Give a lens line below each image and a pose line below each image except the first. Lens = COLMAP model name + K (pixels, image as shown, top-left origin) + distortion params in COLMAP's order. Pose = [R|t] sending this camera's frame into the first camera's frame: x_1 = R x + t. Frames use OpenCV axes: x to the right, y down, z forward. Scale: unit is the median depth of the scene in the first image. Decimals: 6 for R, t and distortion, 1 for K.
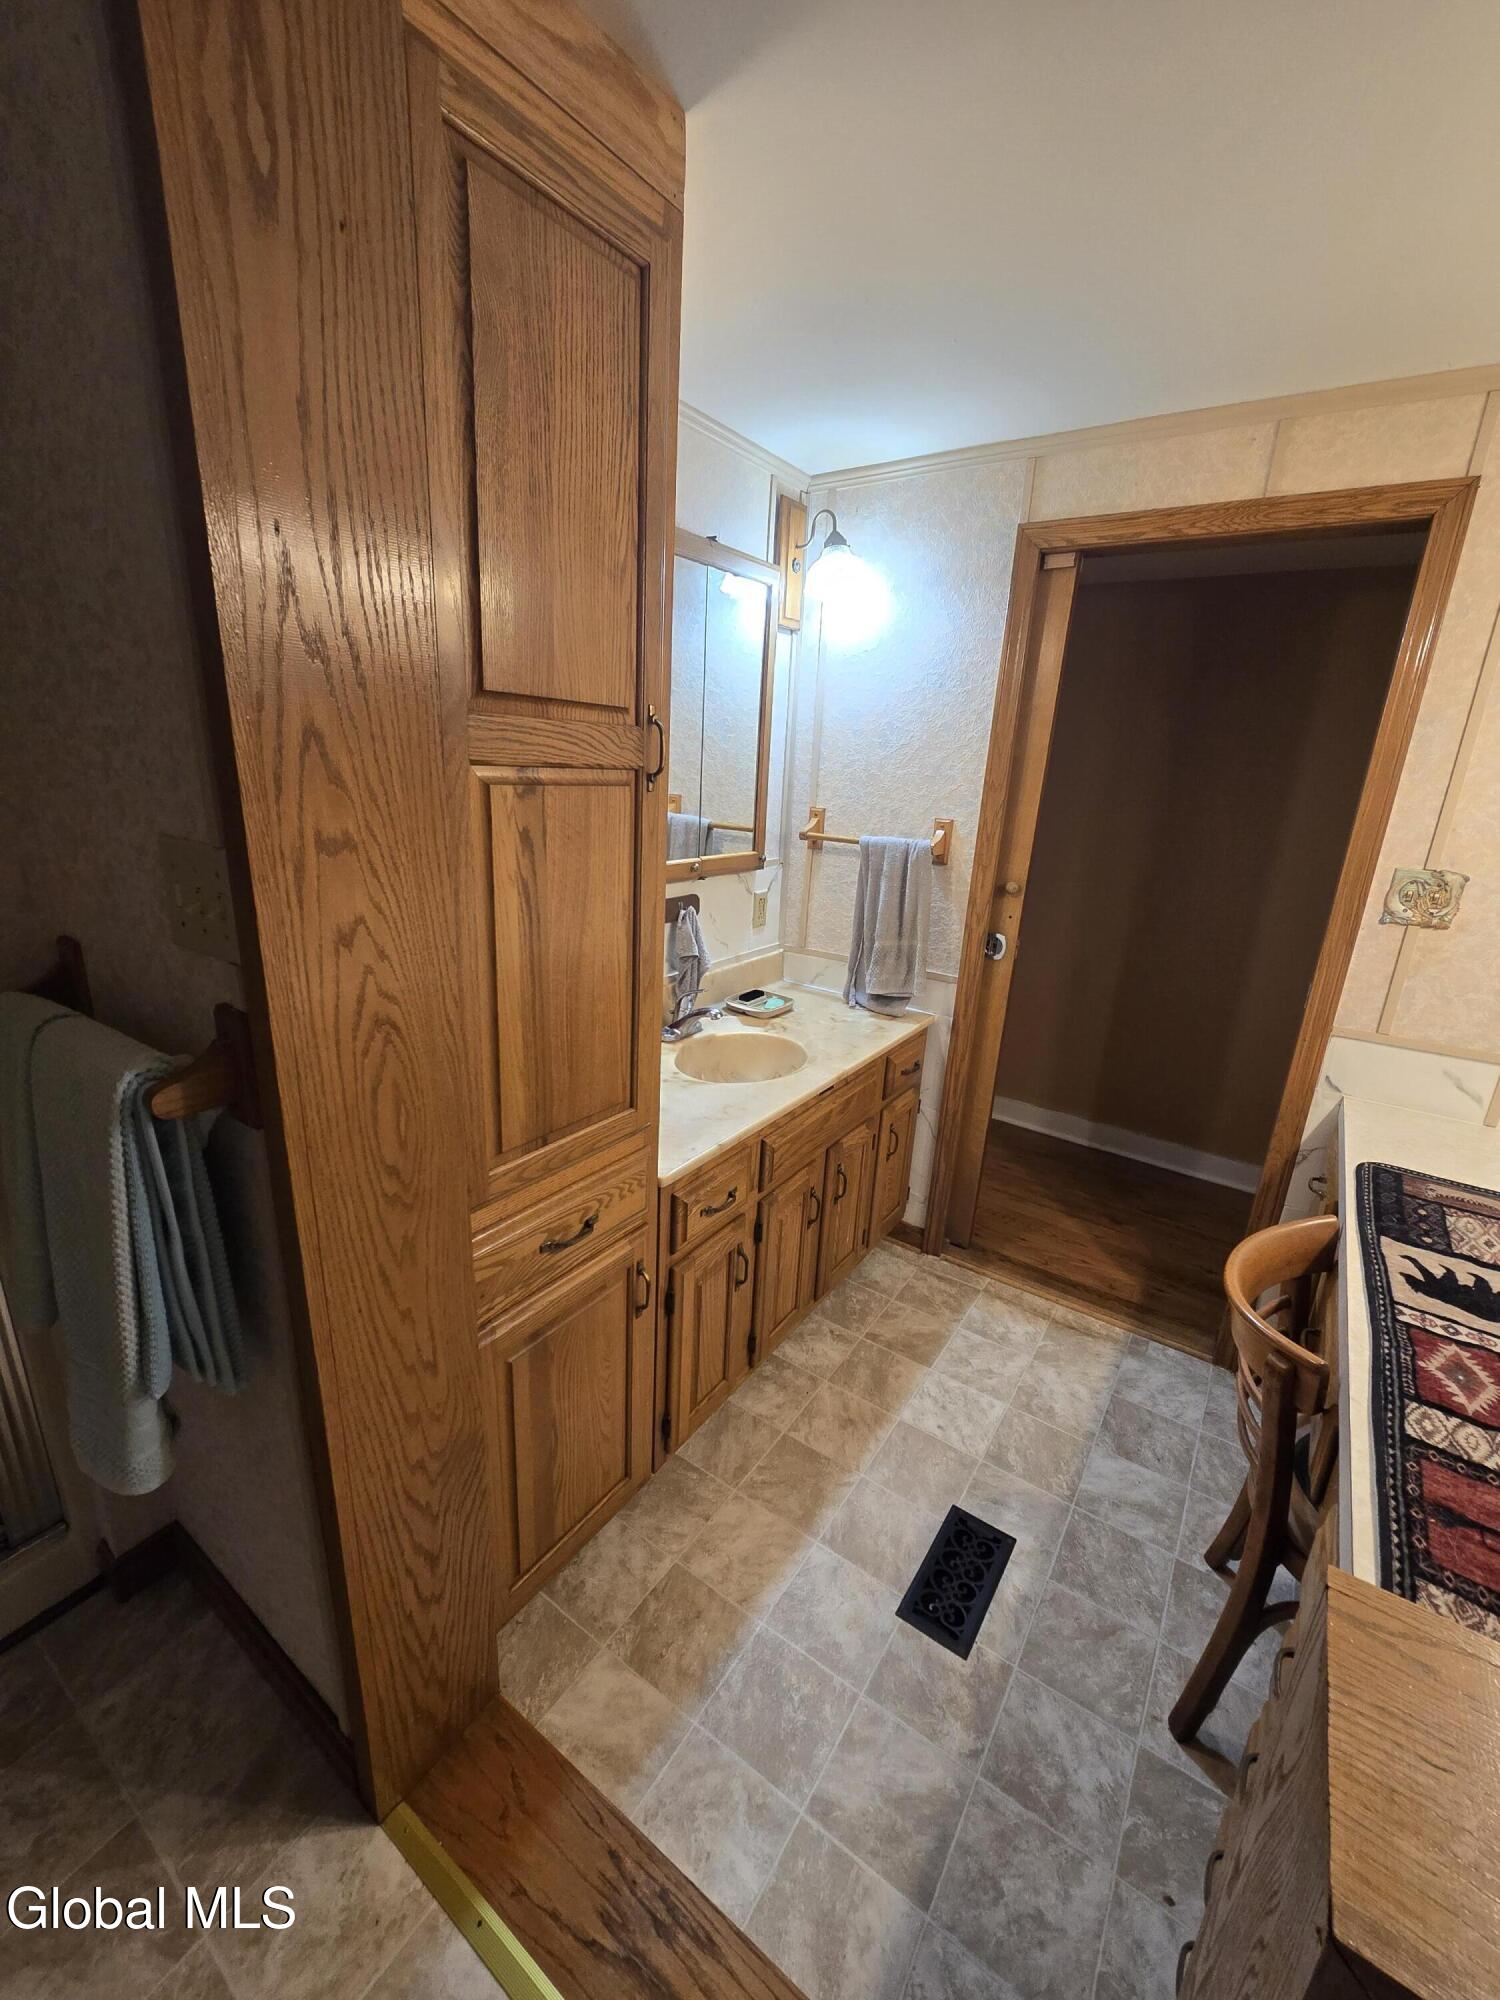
lens RADIAL K [[806.3, 0, 744.2], [0, 806.3, 1003.5], [0, 0, 1]] dist [-0.025304, 0.003791]
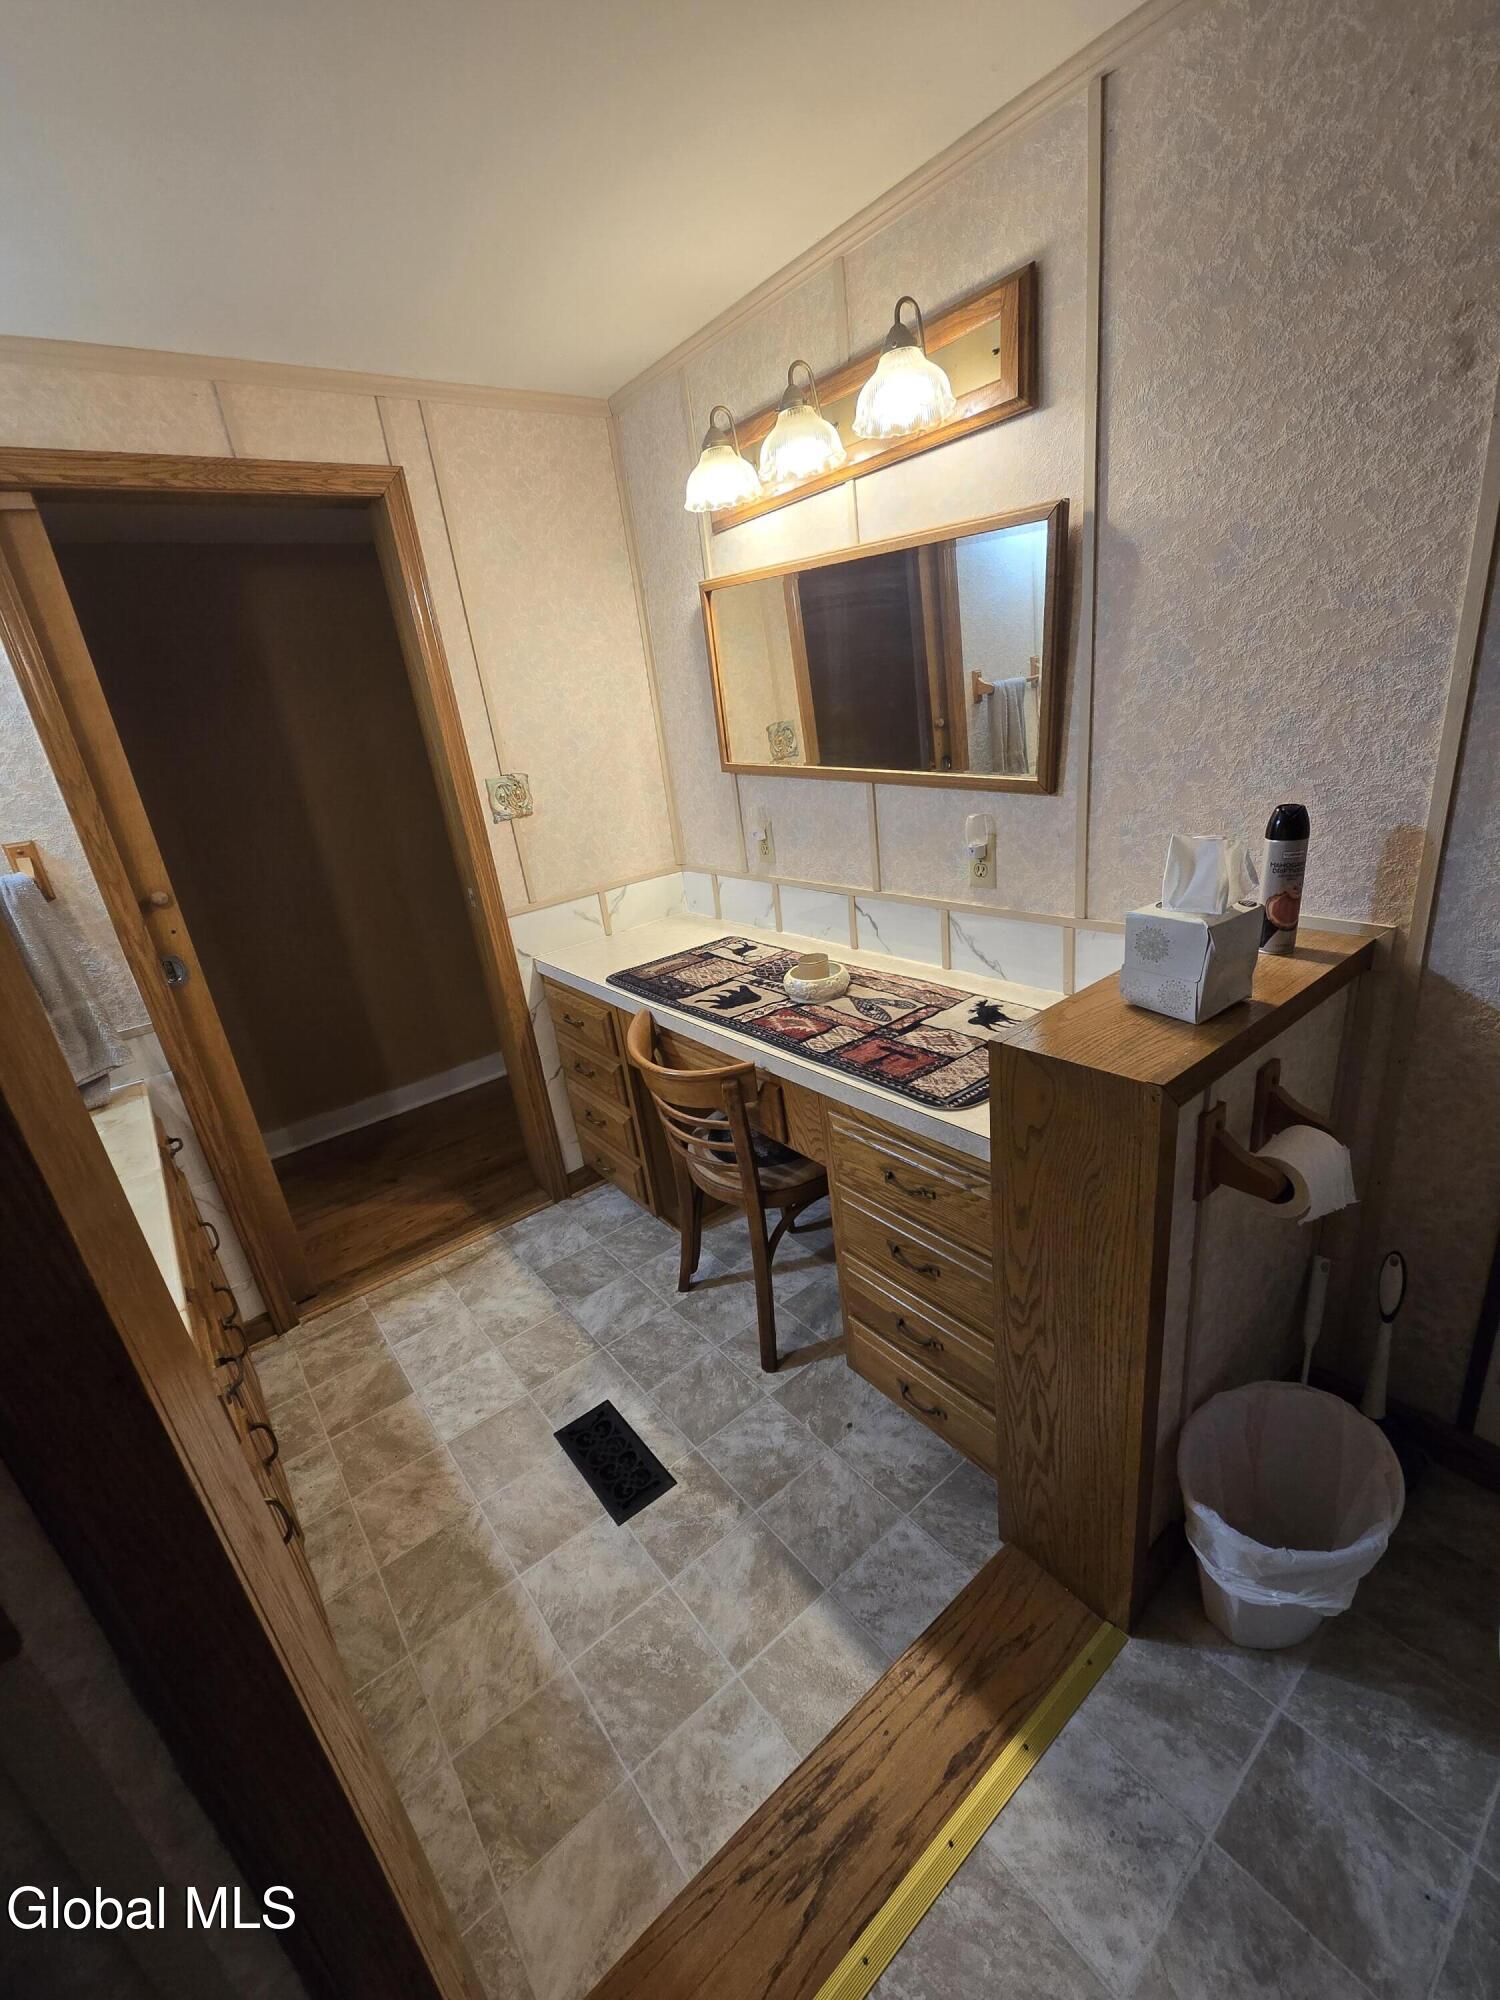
lens RADIAL K [[806.3, 0, 744.2], [0, 806.3, 1003.5], [0, 0, 1]] dist [-0.025304, 0.003791]
pose [[0.287603, -0.405299, 0.867766, -0.349881], [0.400279, 0.873987, 0.275541, -0.047040], [-0.870093, 0.268102, 0.413594, 0.213817]]
